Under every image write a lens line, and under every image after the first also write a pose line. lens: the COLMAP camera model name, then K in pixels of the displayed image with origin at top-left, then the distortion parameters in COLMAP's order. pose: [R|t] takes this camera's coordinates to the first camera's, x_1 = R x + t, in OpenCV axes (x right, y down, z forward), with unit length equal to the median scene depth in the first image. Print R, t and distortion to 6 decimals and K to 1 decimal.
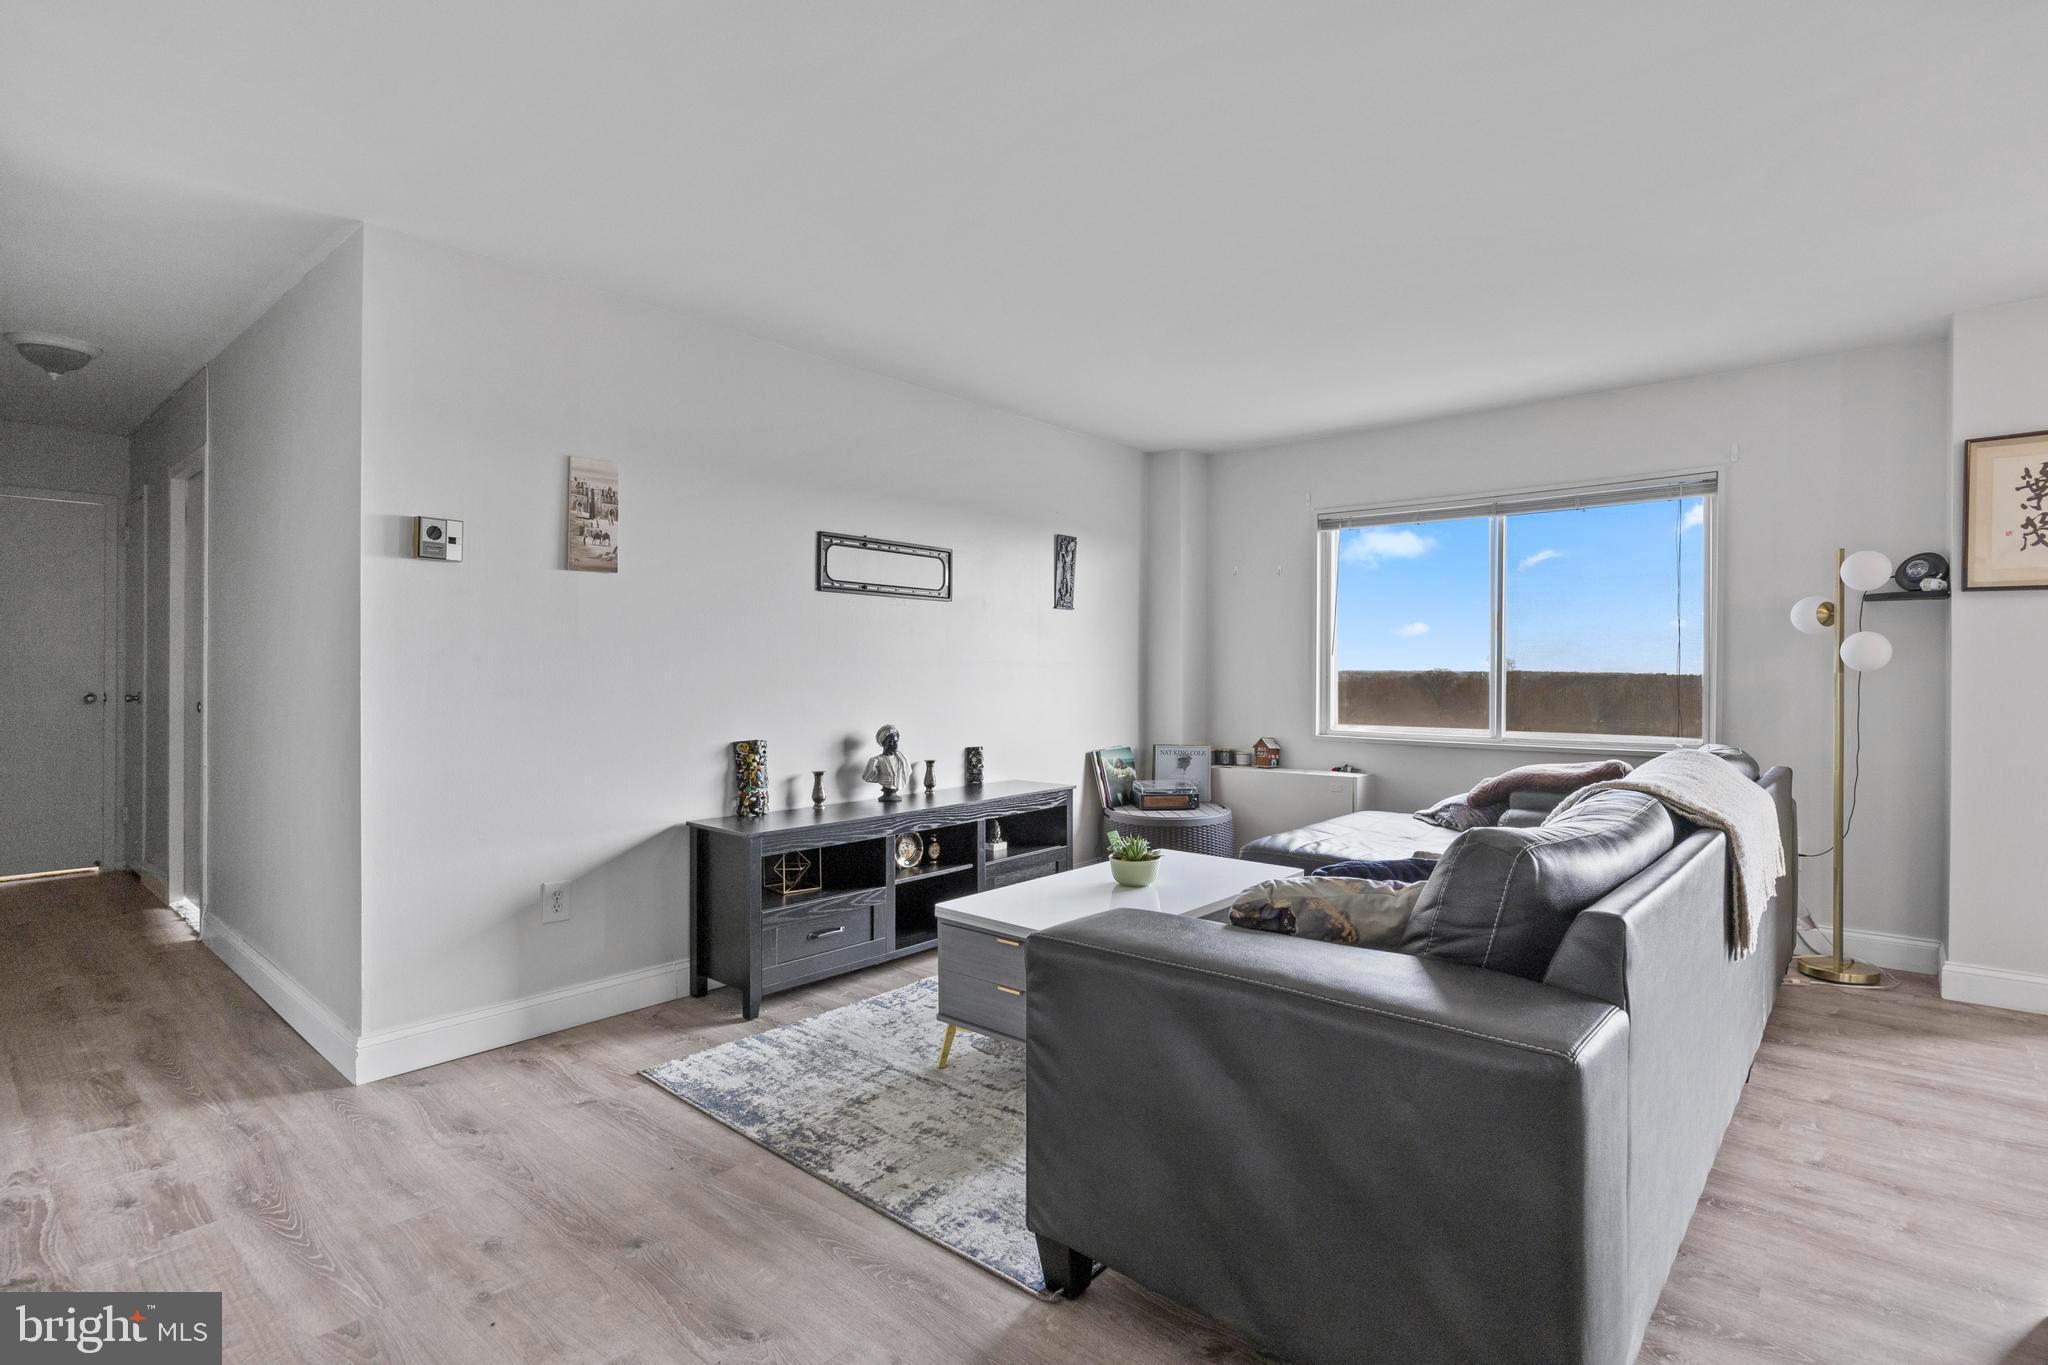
lens RADIAL K [[1001.2, 0, 1029.7], [0, 1001.2, 670.7], [0, 0, 1]] dist [-0.002230, -0.000305]
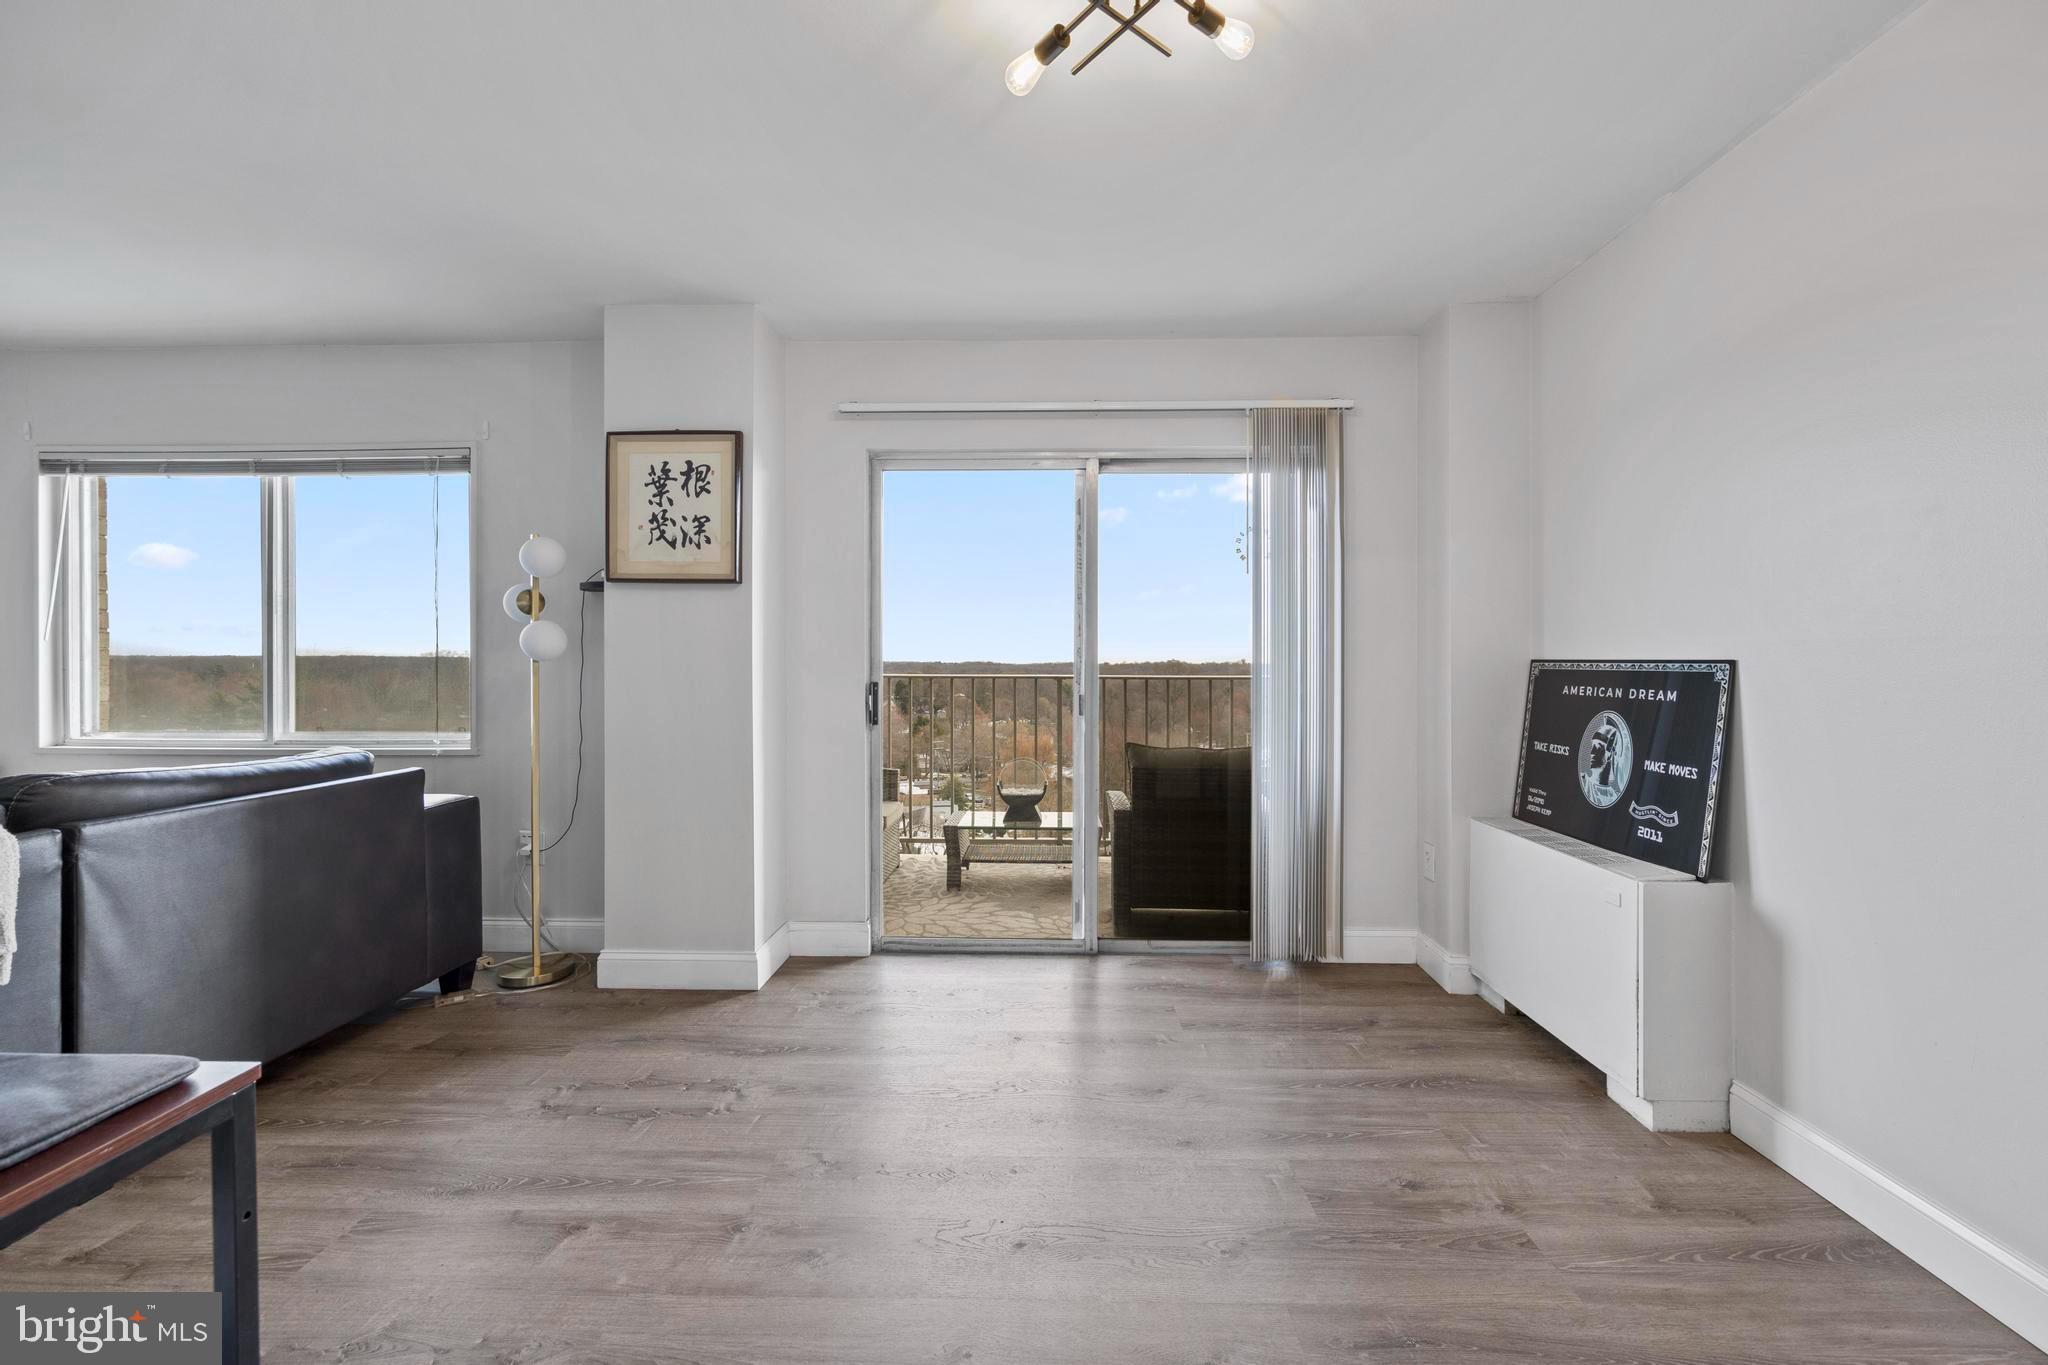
lens RADIAL K [[824.6, 0, 1019.7], [0, 824.6, 645.7], [0, 0, 1]] dist [-0.001986, -0.000075]
pose [[0.761522, 0.006203, 0.648110, 0.696689], [0.001917, 0.999928, -0.011822, -0.003883], [-0.648137, 0.010245, 0.761455, 0.093683]]
